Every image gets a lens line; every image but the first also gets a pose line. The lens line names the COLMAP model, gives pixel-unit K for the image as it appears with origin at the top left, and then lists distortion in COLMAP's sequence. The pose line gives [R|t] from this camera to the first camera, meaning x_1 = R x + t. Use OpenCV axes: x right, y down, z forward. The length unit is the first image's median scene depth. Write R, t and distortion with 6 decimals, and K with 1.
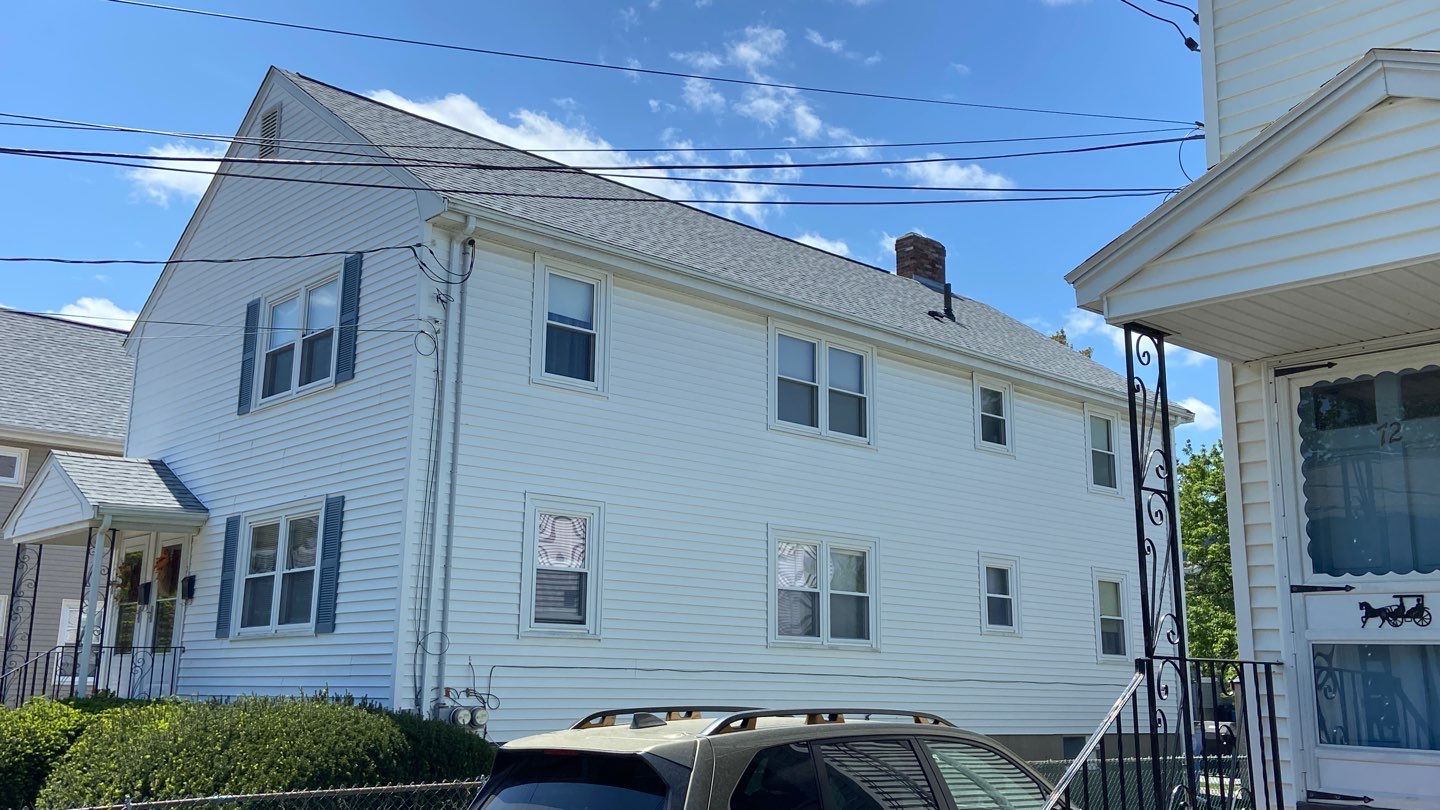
lens RADIAL K [[1340.6, 0, 705.6], [0, 1340.6, 399.1], [0, 0, 1]] dist [0.120810, -0.132548]
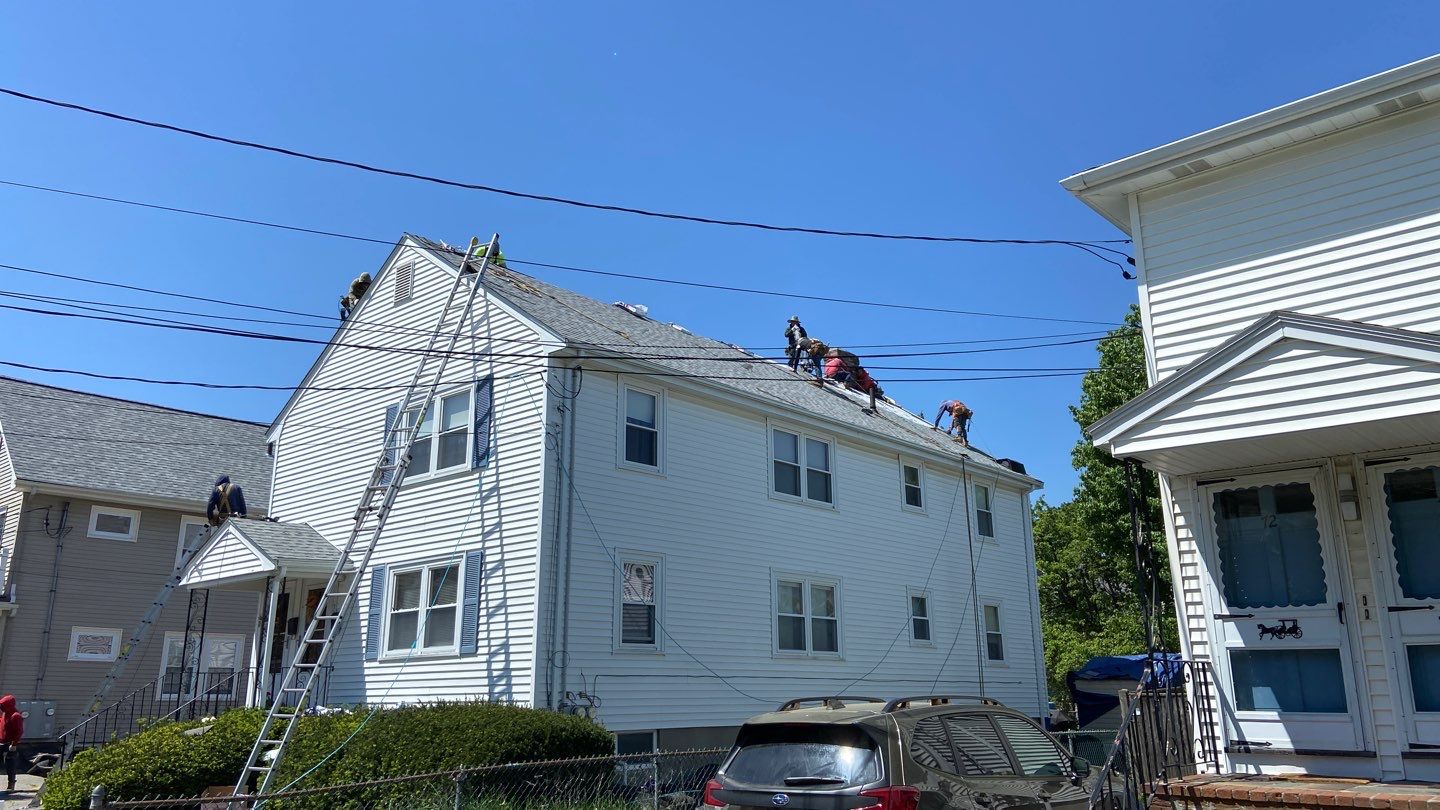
lens RADIAL K [[1074.8, 0, 721.0], [0, 1074.8, 399.4], [0, 0, 1]] dist [0.127302, -0.160158]
pose [[0.994851, 0.006565, 0.101136, -0.134396], [-0.001070, 0.998524, -0.054294, -0.022440], [-0.101343, 0.053907, 0.993390, -0.121013]]
